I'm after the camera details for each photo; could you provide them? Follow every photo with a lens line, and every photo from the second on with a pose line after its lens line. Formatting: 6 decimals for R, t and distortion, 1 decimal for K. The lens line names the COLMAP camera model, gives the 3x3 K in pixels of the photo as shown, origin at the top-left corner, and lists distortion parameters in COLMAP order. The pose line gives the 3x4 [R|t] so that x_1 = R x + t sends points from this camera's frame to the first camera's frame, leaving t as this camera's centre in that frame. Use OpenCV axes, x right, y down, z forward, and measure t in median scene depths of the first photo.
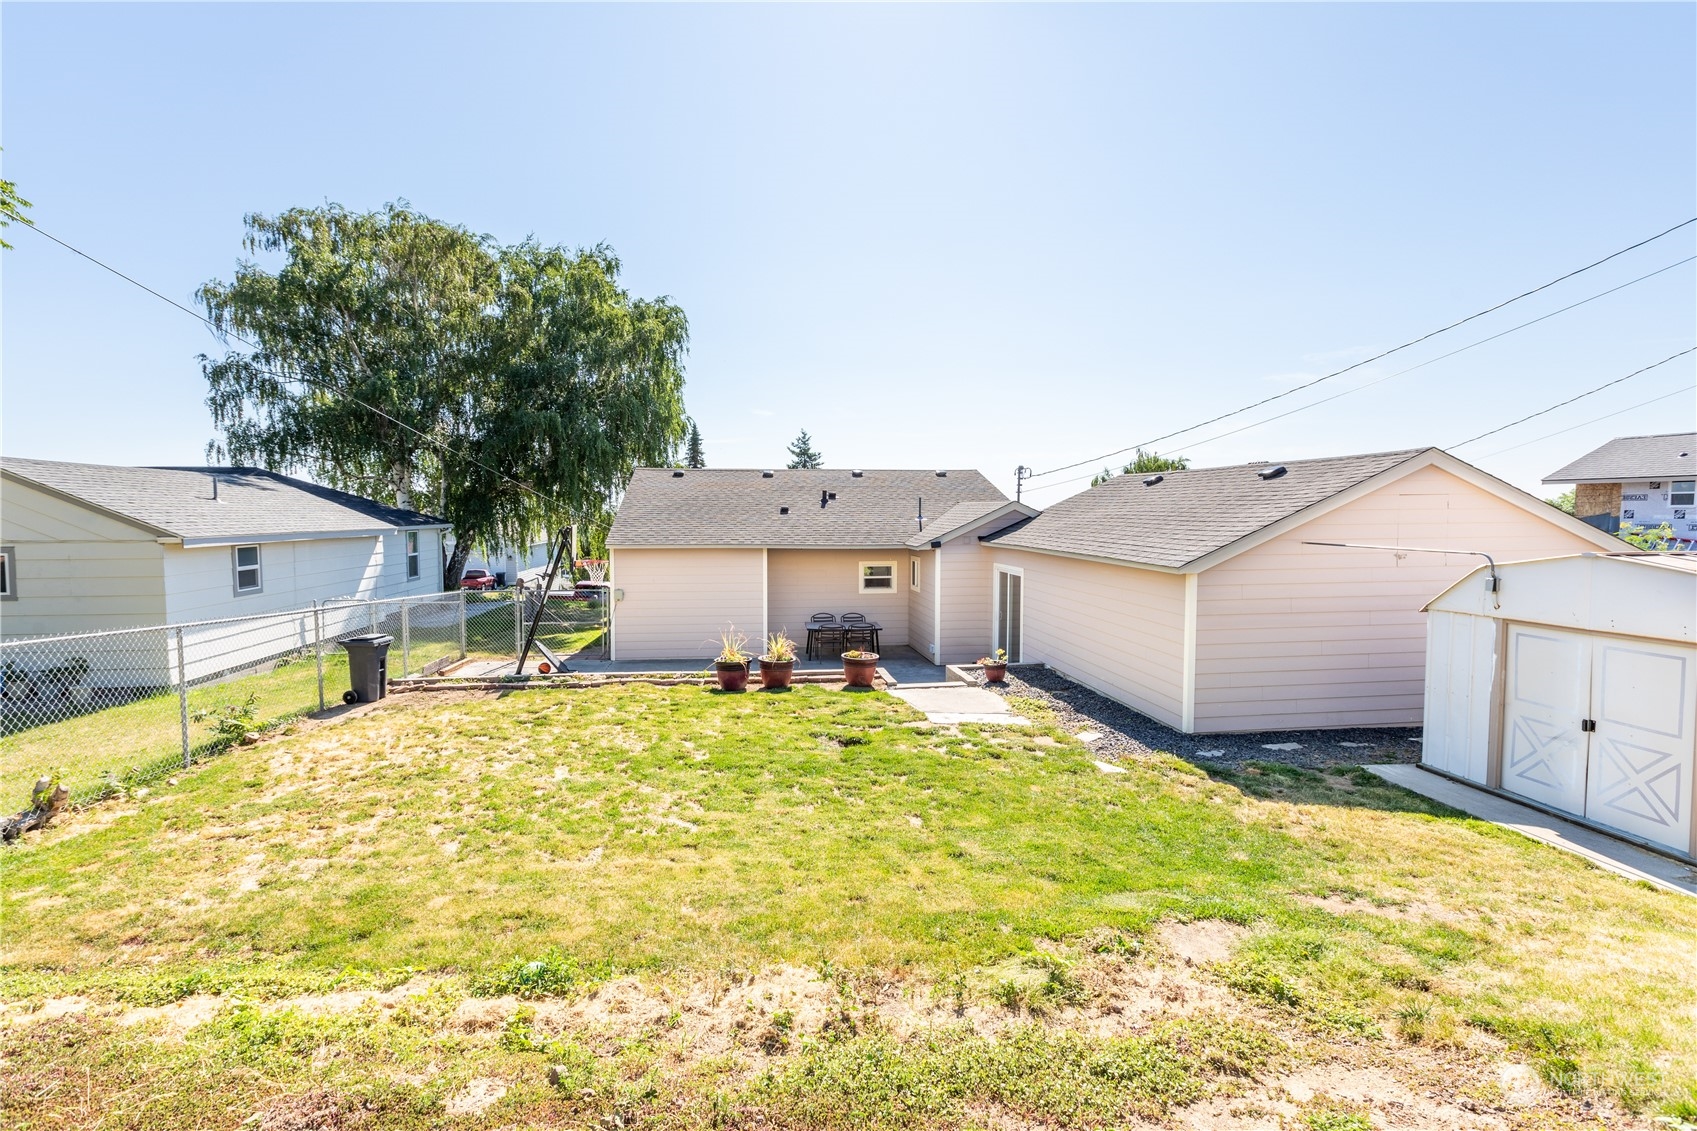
lens RADIAL K [[755.3, 0, 844.7], [0, 755.3, 565.7], [0, 0, 1]] dist [0.002823, -0.001377]
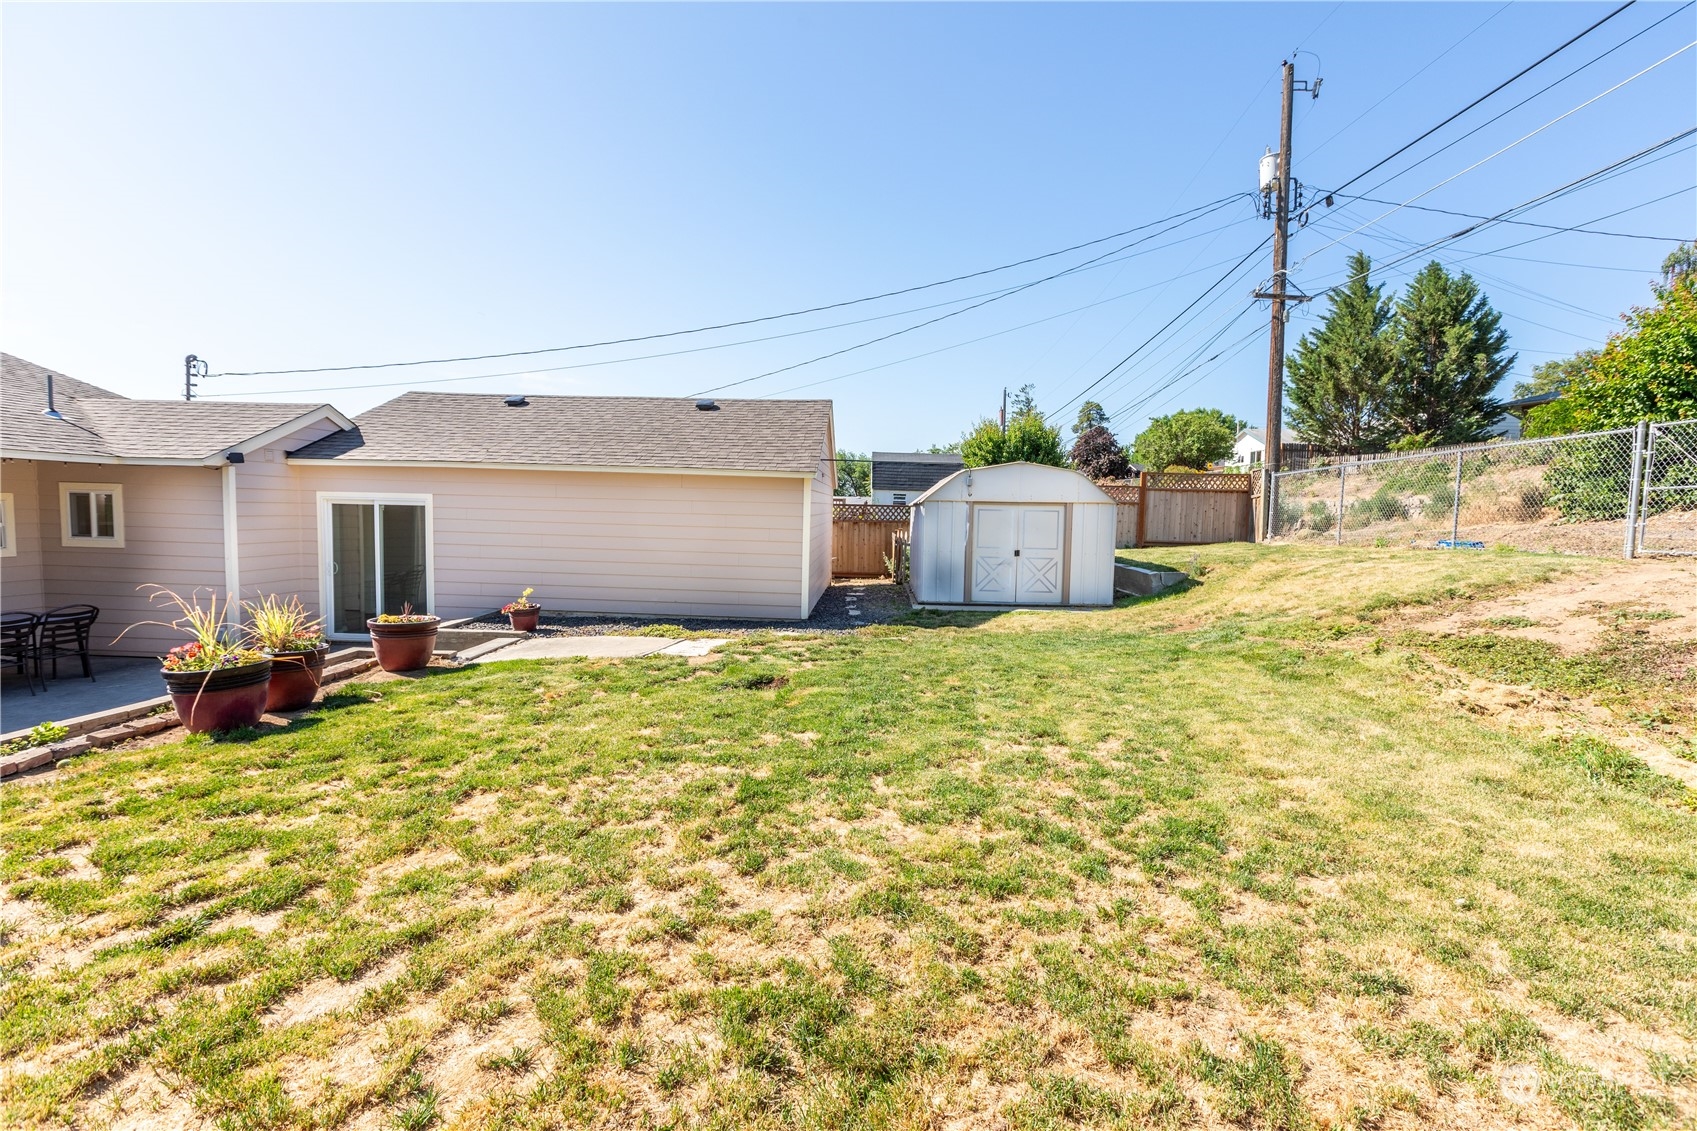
lens RADIAL K [[738.1, 0, 848.5], [0, 738.1, 565.5], [0, 0, 1]] dist [-0.000340, -0.000358]
pose [[0.191174, -0.067814, 0.979211, -0.817091], [0.047411, 0.997084, 0.059796, 0.101685], [-0.980410, 0.034994, 0.193832, 0.956975]]
